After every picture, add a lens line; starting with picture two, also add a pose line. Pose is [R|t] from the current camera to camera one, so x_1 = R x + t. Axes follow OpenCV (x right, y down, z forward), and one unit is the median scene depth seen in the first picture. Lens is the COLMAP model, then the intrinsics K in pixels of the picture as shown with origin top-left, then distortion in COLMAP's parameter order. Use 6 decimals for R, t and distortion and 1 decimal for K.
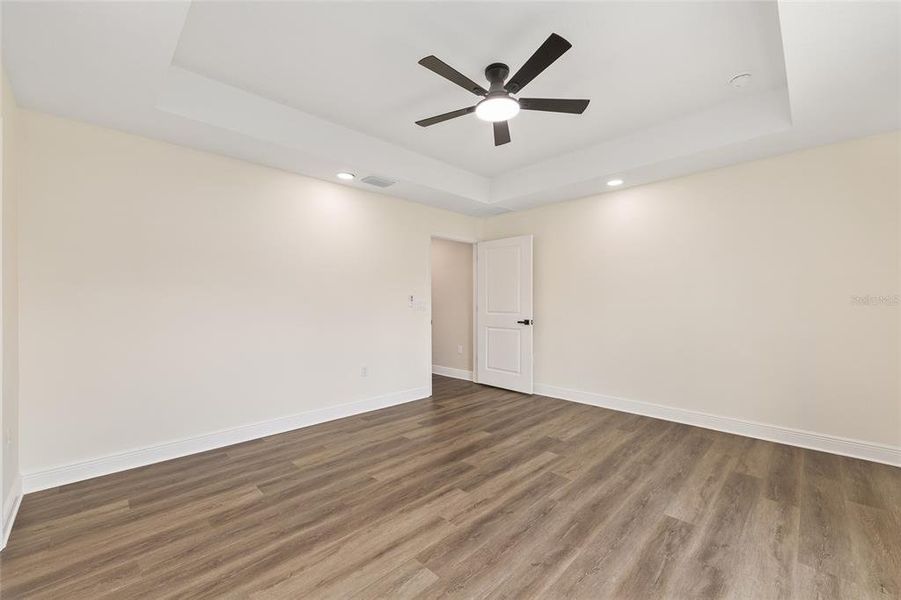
lens RADIAL K [[362.7, 0, 452.2], [0, 362.7, 299.4], [0, 0, 1]] dist [-0.005005, 0.000767]
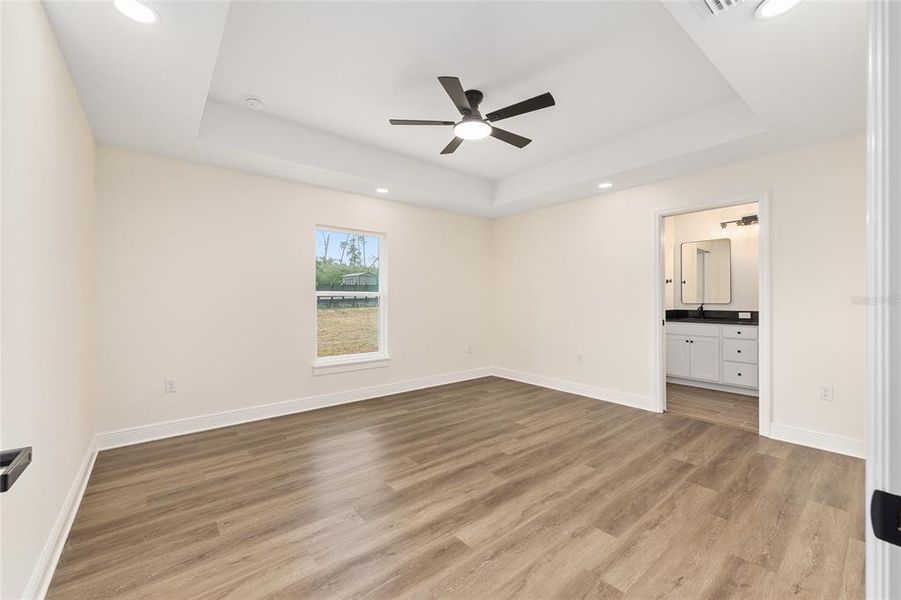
lens RADIAL K [[362.7, 0, 452.2], [0, 362.7, 299.4], [0, 0, 1]] dist [-0.005005, 0.000767]
pose [[-0.995250, 0.005479, 0.097199, 0.075678], [0.004302, 0.999915, -0.012310, 0.022646], [-0.097258, -0.011834, -0.995189, 2.023193]]
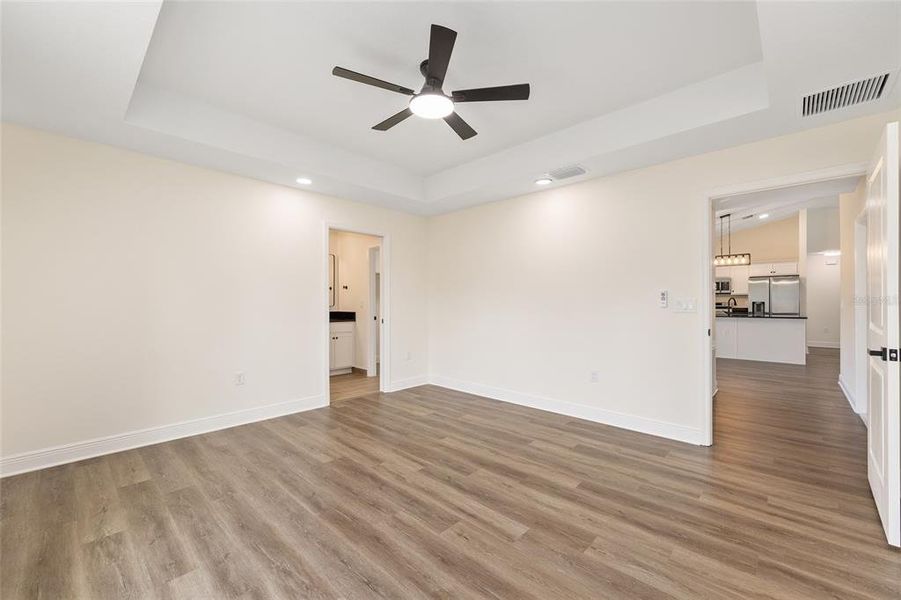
lens RADIAL K [[362.7, 0, 452.2], [0, 362.7, 299.4], [0, 0, 1]] dist [-0.005005, 0.000767]
pose [[0.034504, -0.004582, -0.999394, 1.058128], [0.010897, 0.999932, -0.004208, 0.001170], [0.999345, -0.010745, 0.034552, 0.962790]]
